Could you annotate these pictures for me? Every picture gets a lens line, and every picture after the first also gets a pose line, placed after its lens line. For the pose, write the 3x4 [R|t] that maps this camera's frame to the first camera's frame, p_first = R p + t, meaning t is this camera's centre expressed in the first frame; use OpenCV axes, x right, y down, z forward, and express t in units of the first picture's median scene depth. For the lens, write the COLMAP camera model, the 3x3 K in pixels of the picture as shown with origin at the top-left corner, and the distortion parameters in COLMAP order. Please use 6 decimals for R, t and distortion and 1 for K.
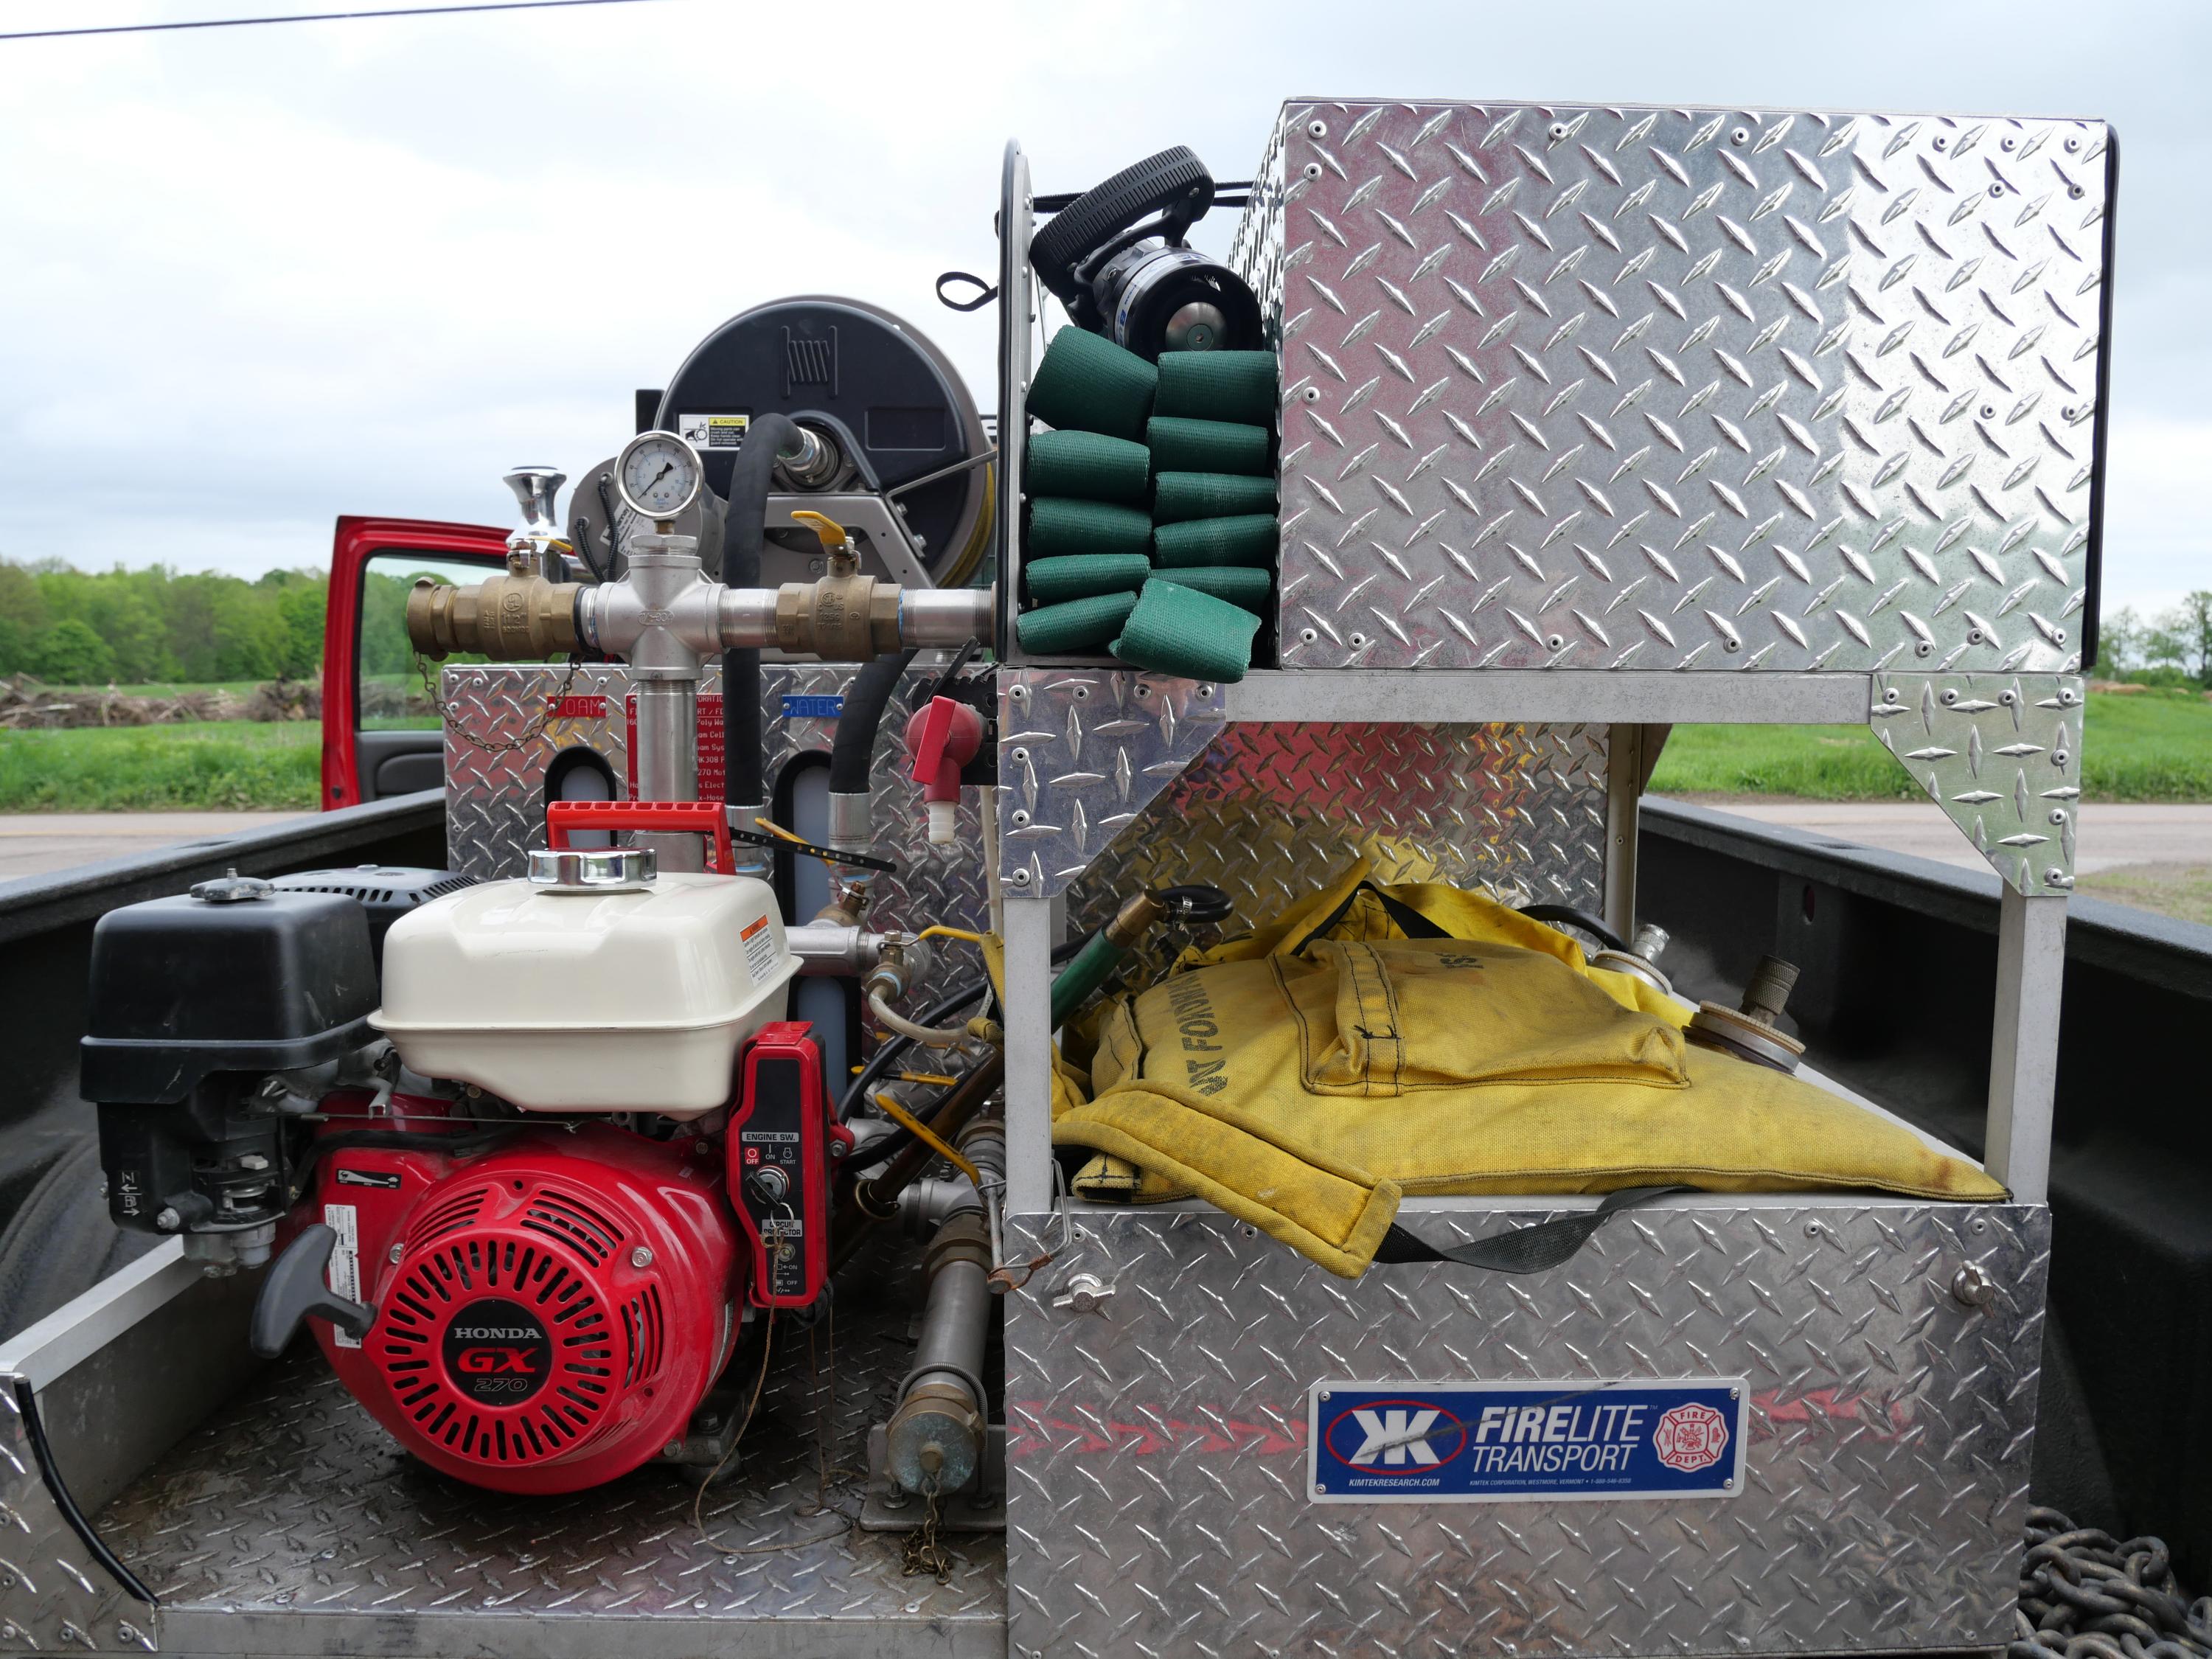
lens RADIAL K [[1725.7, 0, 1106.0], [0, 1725.7, 829.5], [0, 0, 1]] dist [-0.054520, 0.015406]
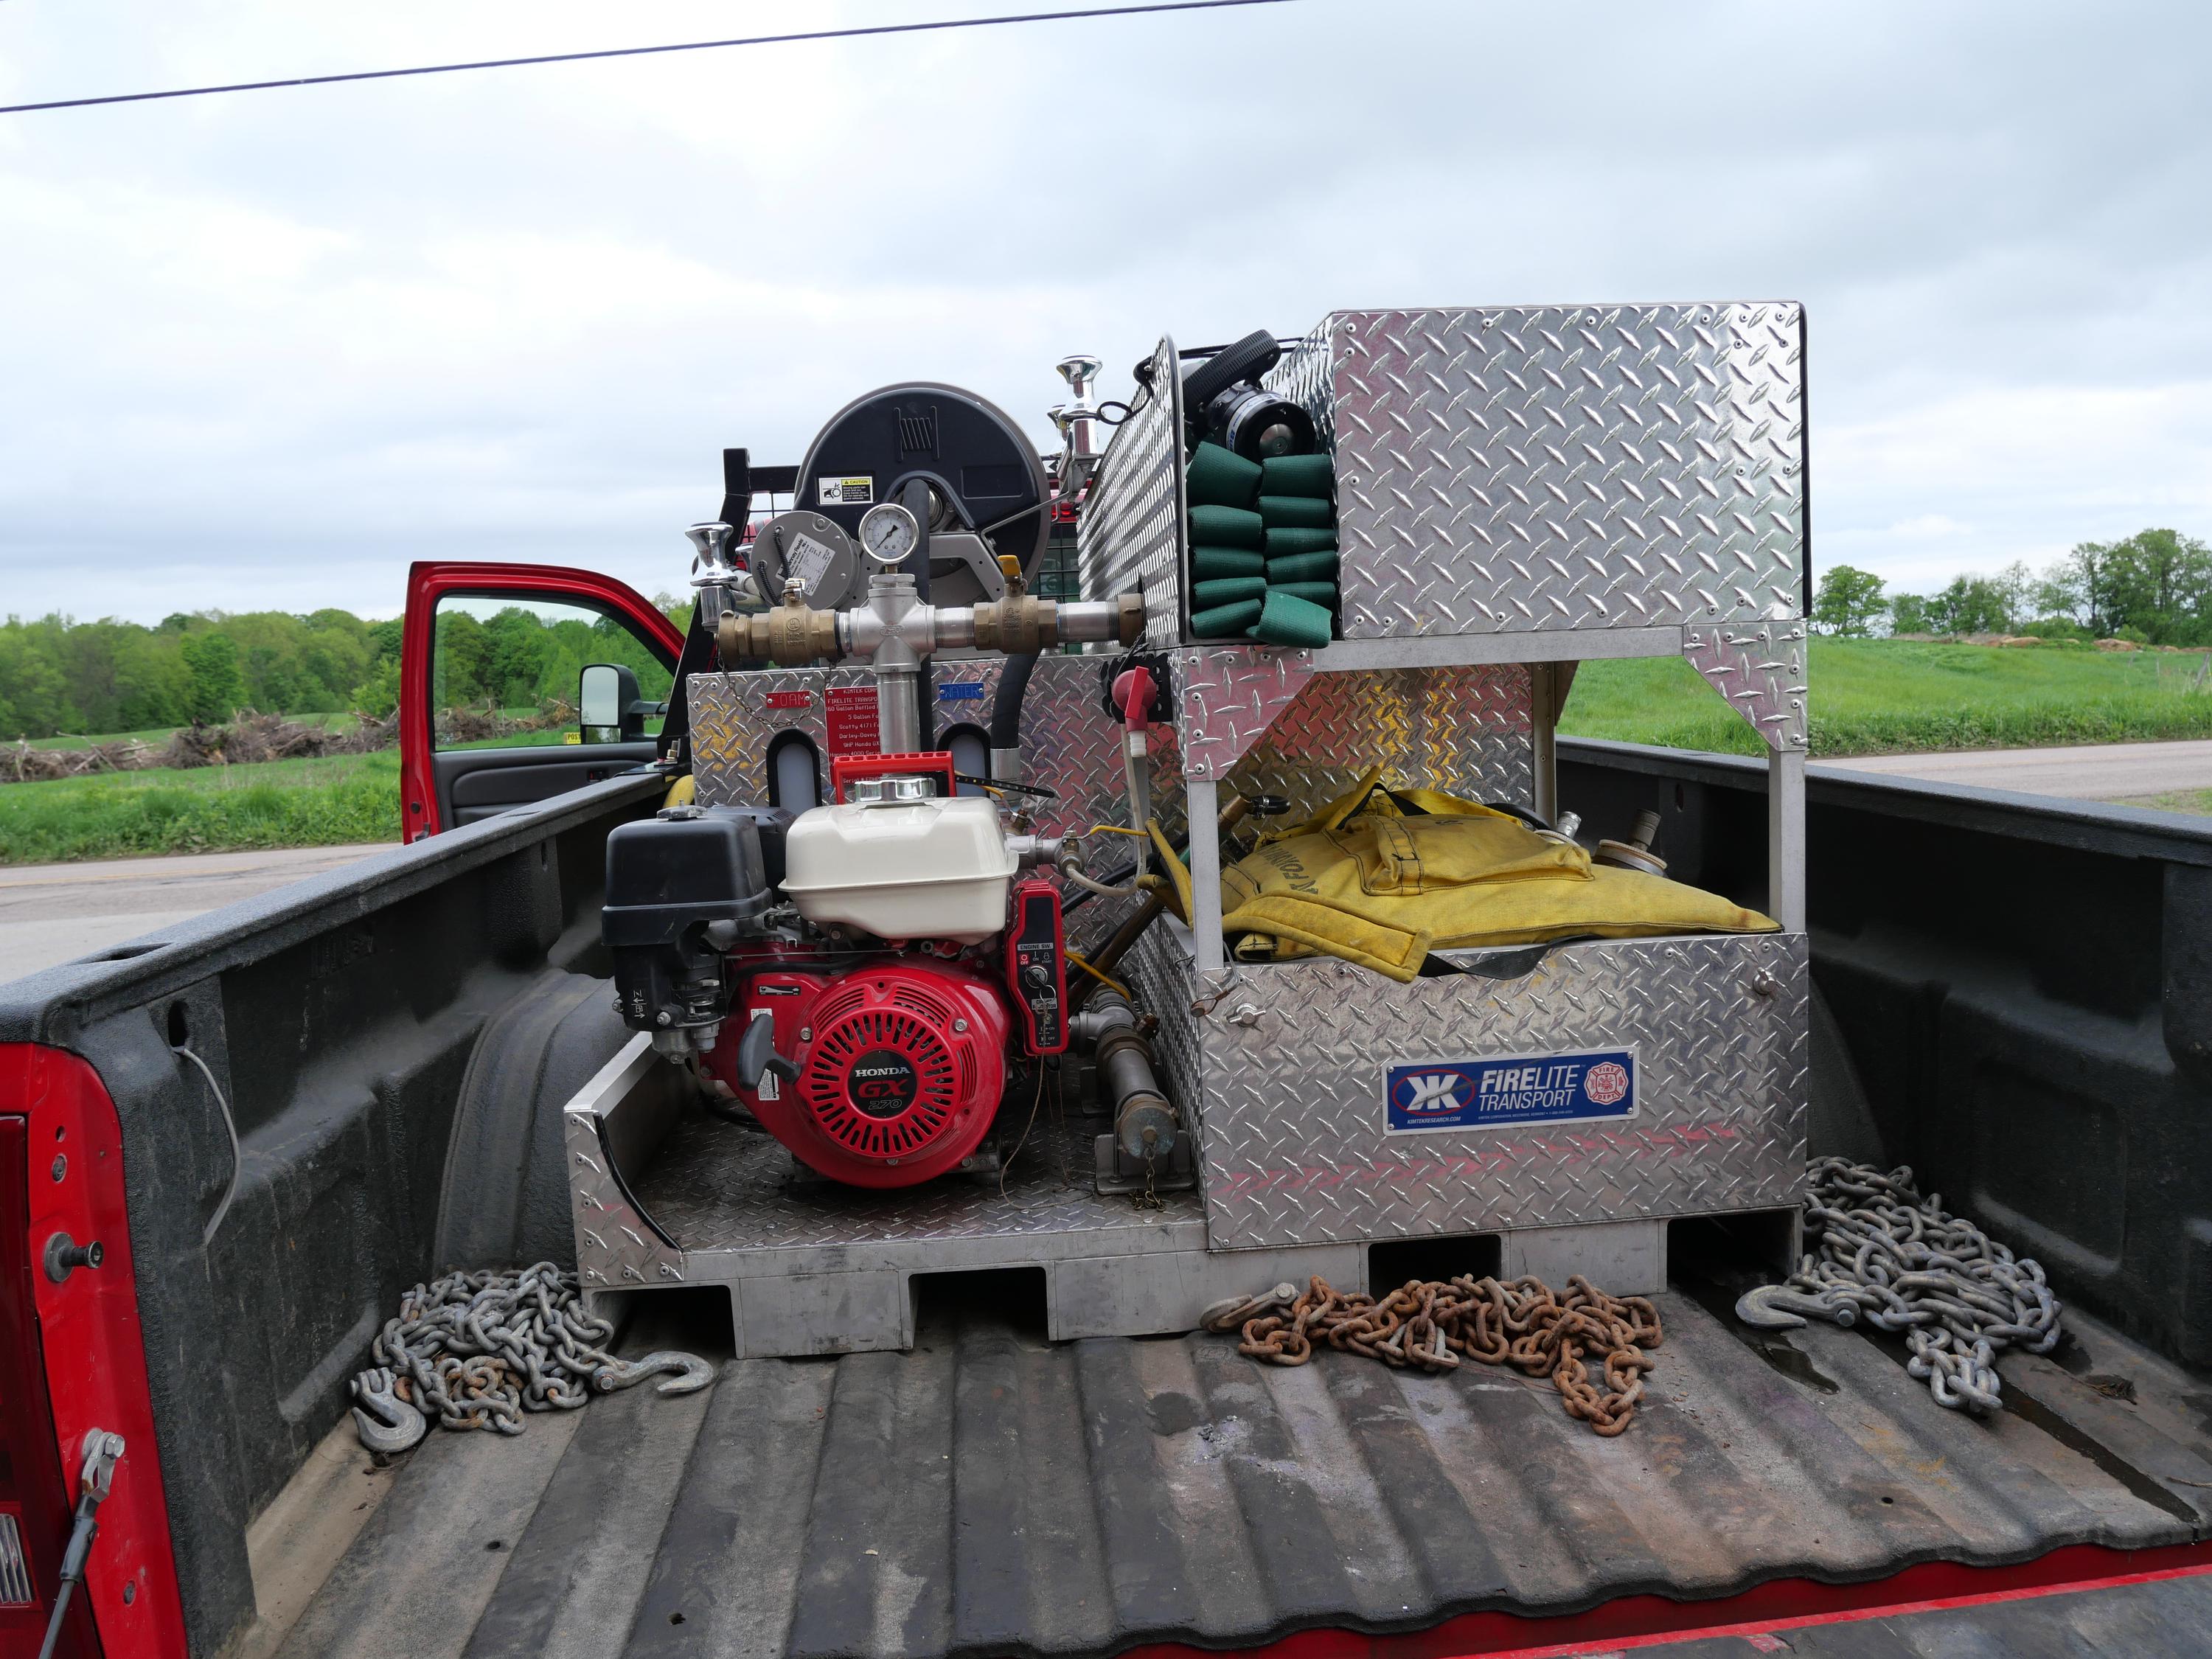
lens RADIAL K [[1720.2, 0, 1117.3], [0, 1720.2, 824.7], [0, 0, 1]] dist [-0.055988, 0.002700]
pose [[0.997380, -0.054350, 0.047751, -0.197026], [0.054497, 0.998512, -0.001791, 0.074728], [-0.047583, 0.004388, 0.998858, -0.638602]]
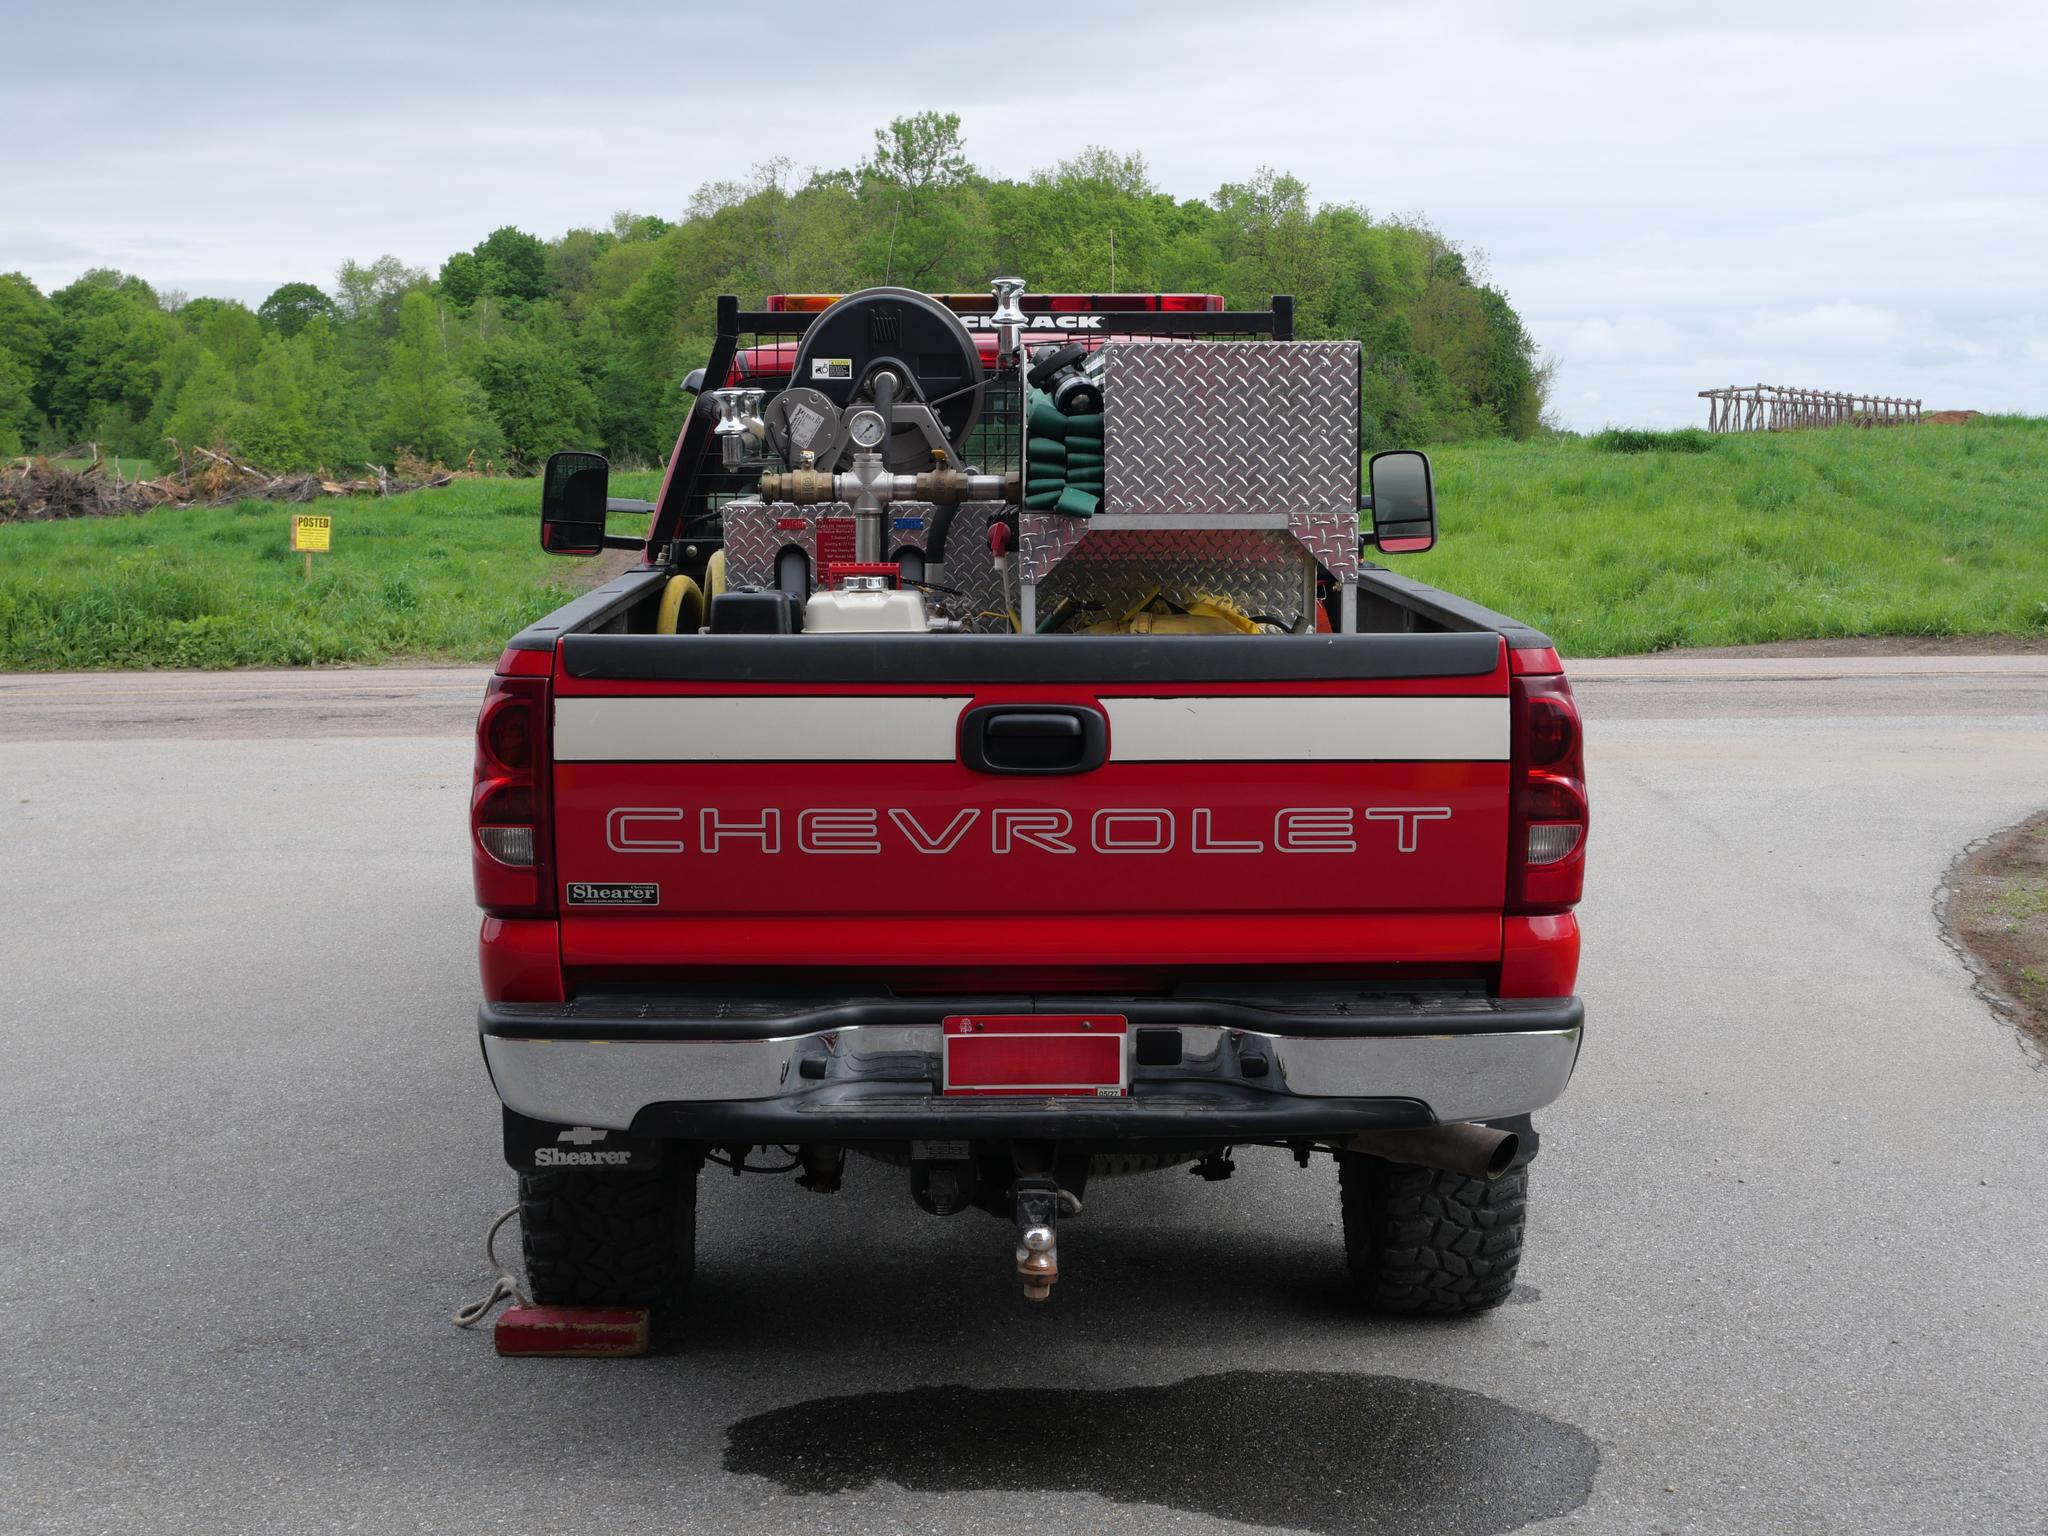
lens RADIAL K [[3189.2, 0, 1024.0], [0, 3189.2, 768.0], [0, 0, 1]] dist [-0.042871, 0.053937]
pose [[0.999934, -0.005008, -0.010309, 0.005630], [0.005120, 0.999928, 0.010890, 0.296680], [0.010254, -0.010942, 0.999888, -4.639062]]
